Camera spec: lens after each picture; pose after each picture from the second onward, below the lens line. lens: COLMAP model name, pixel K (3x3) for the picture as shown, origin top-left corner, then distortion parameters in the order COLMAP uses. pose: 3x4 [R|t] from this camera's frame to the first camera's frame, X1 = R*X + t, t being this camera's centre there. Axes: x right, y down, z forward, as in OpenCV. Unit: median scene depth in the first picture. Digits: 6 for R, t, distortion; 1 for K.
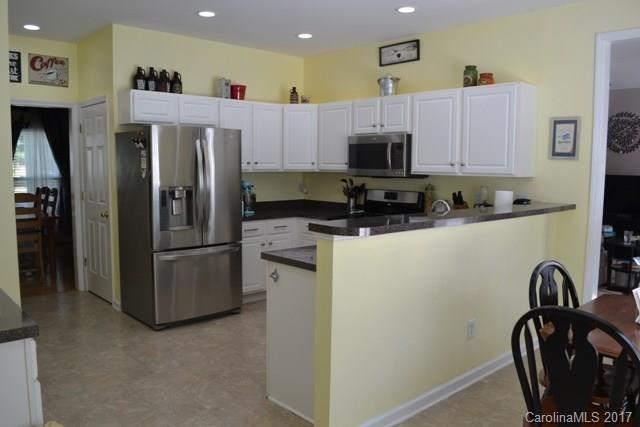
lens RADIAL K [[520.4, 0, 320.0], [0, 520.4, 213.5], [0, 0, 1]] dist [-0.077671, 0.004180]
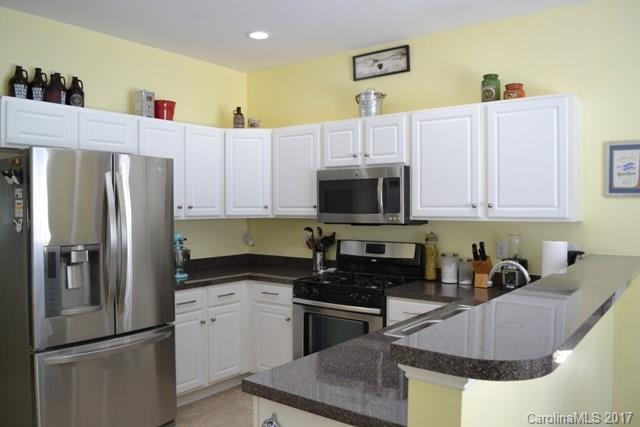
lens RADIAL K [[520.4, 0, 320.0], [0, 520.4, 213.5], [0, 0, 1]] dist [-0.077671, 0.004180]
pose [[0.985083, -0.012663, 0.171613, -0.076280], [0.026847, 0.996386, -0.080586, -0.028193], [-0.169972, 0.083991, 0.981863, 0.291276]]
